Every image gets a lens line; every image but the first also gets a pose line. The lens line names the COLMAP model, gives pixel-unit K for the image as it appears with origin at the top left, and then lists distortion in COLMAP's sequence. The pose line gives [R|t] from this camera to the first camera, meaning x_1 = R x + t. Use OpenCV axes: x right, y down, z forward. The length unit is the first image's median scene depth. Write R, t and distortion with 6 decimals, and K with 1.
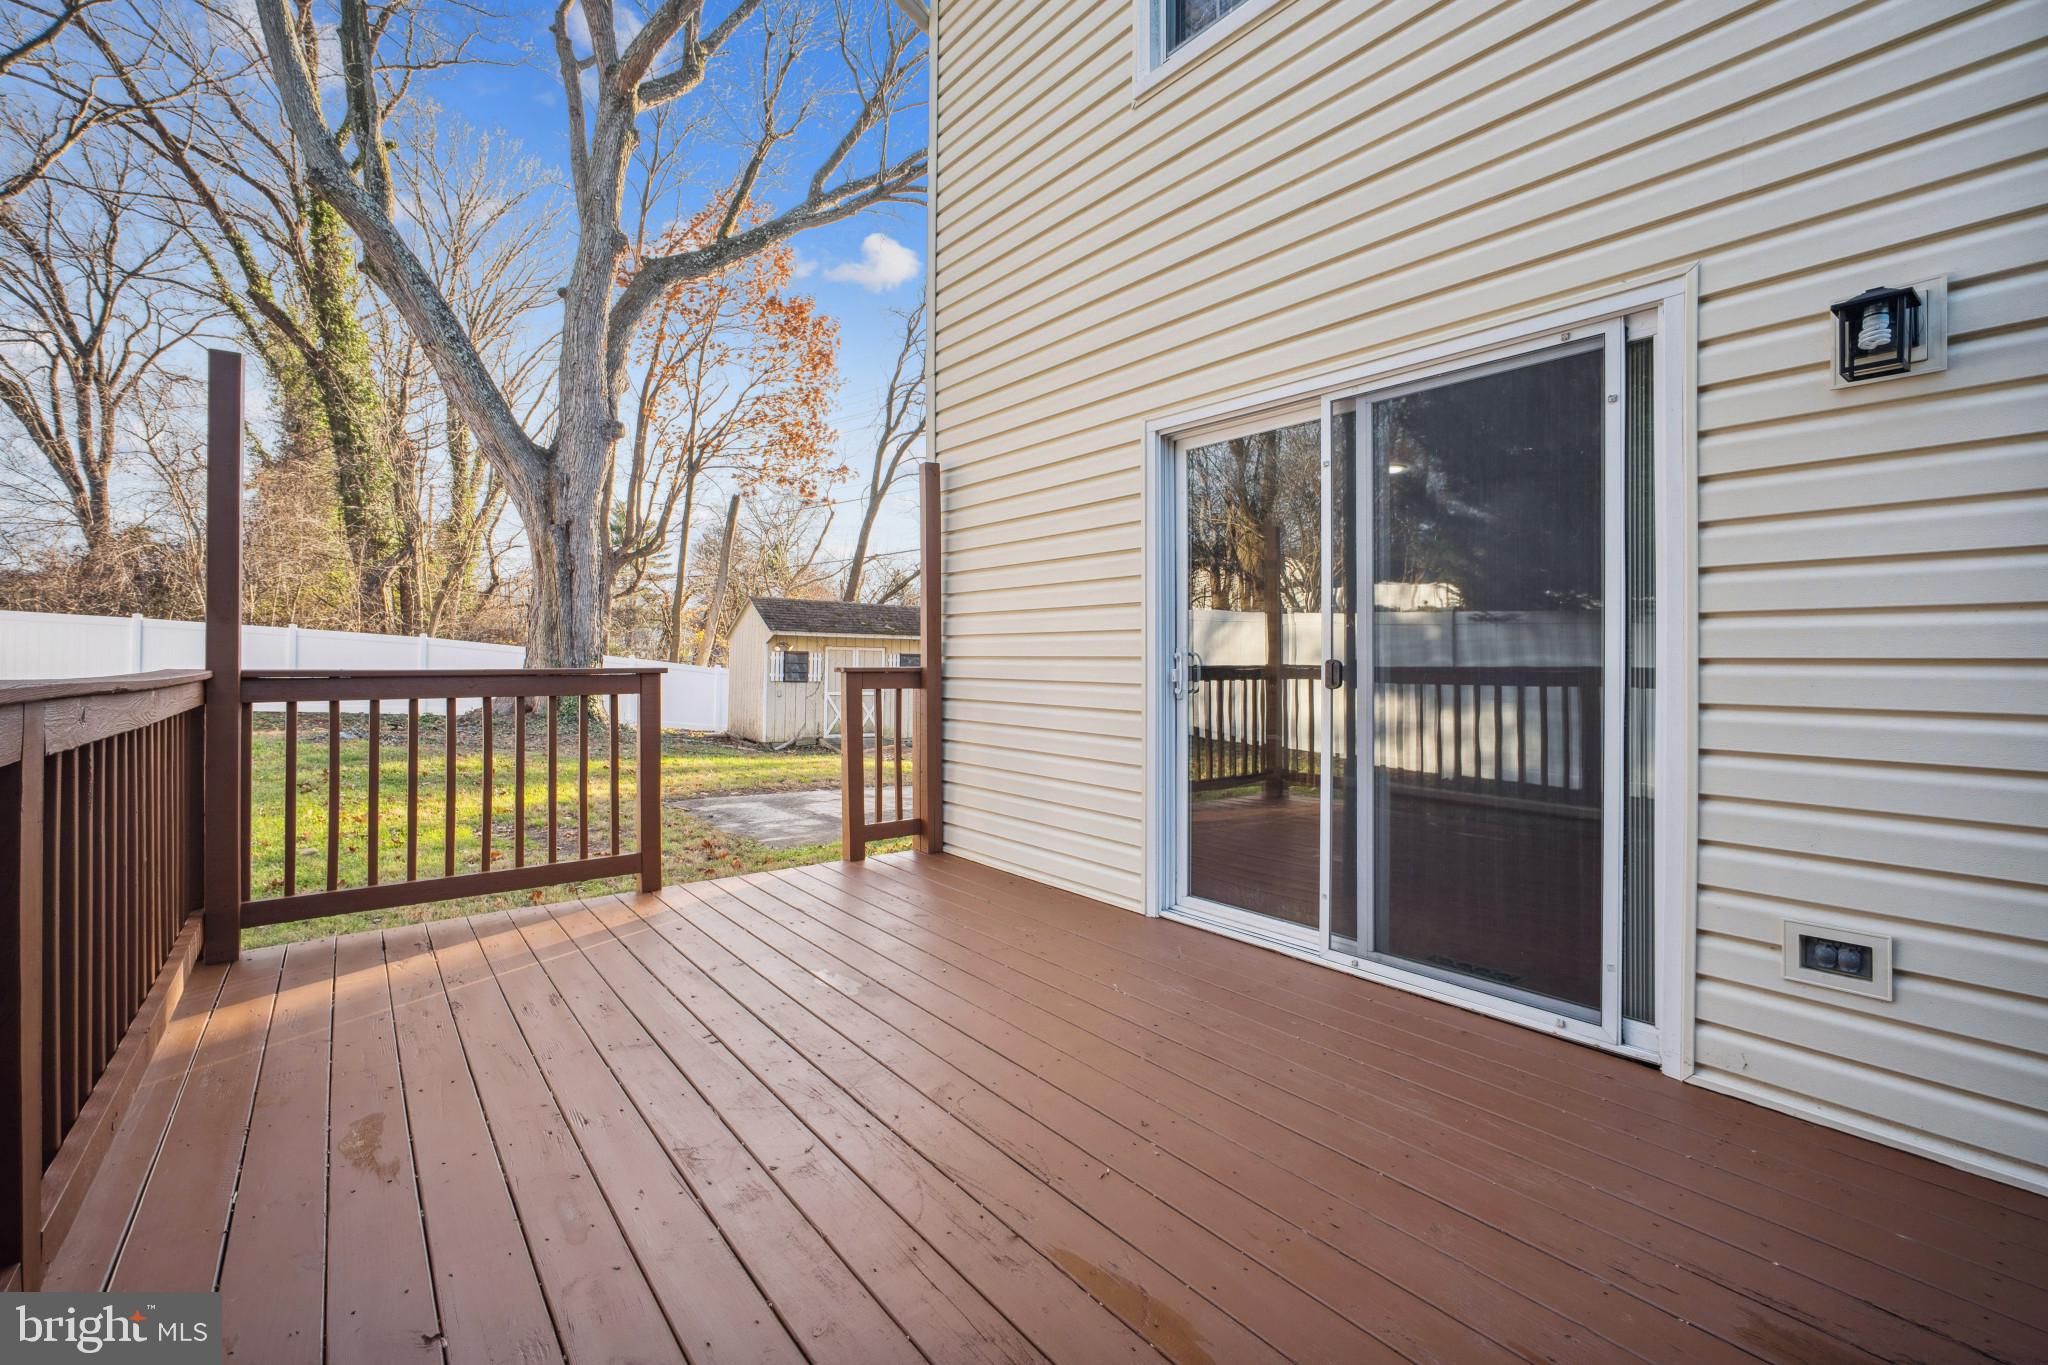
lens RADIAL K [[871.7, 0, 1030.4], [0, 871.7, 679.9], [0, 0, 1]] dist [-0.036786, 0.014166]
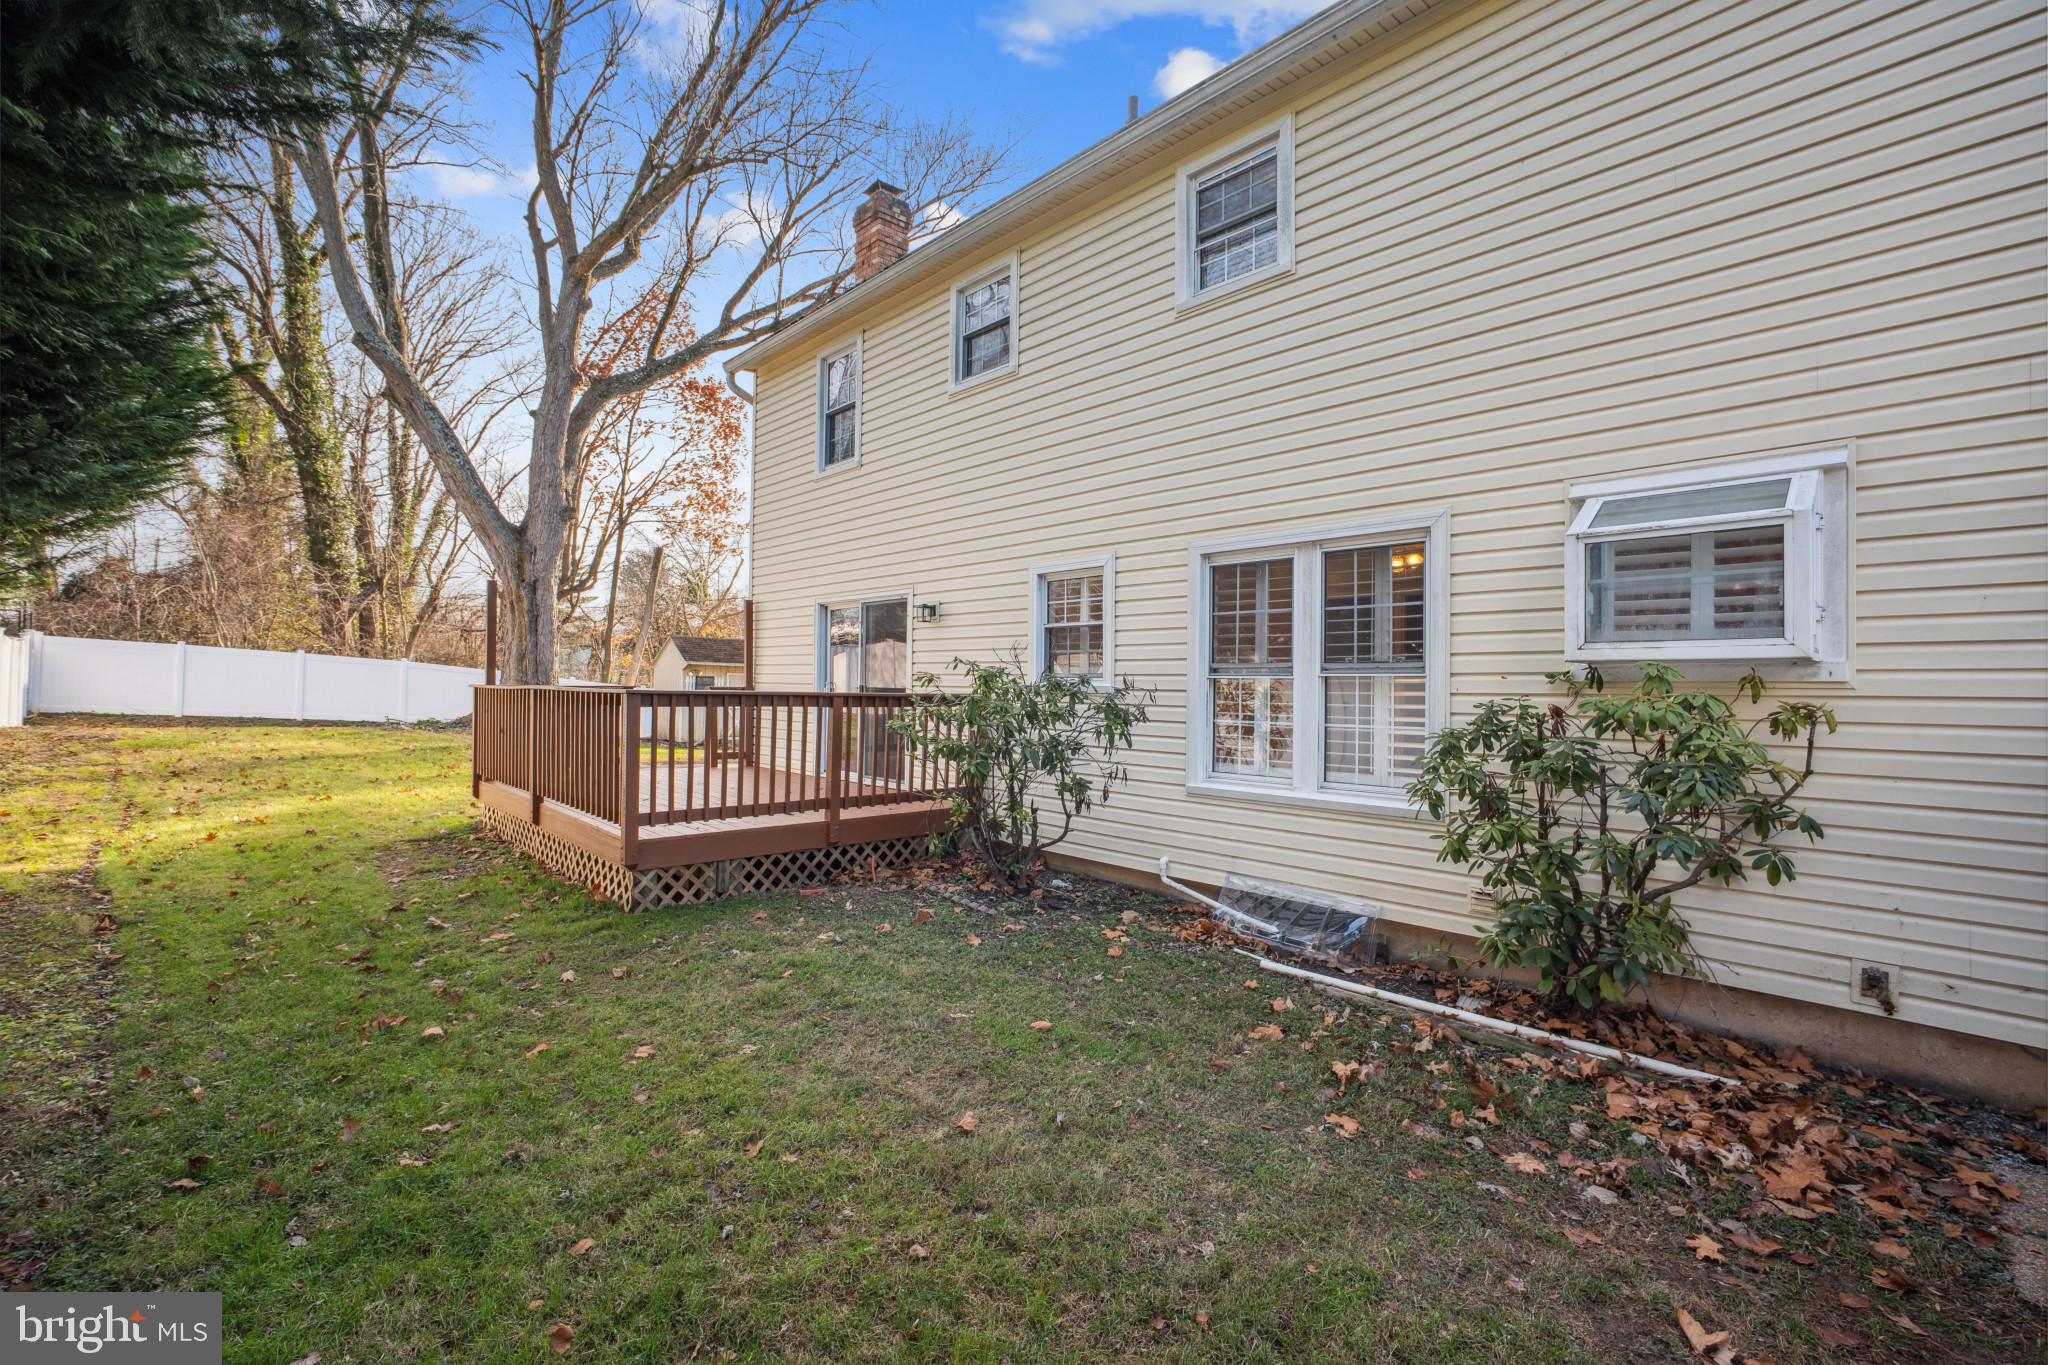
lens RADIAL K [[871.7, 0, 1030.4], [0, 871.7, 679.9], [0, 0, 1]] dist [-0.036786, 0.014166]
pose [[0.996557, 0.004471, 0.082792, 0.114865], [-0.002631, 0.999747, -0.022318, 0.003585], [-0.082871, 0.022023, 0.996317, -0.358454]]
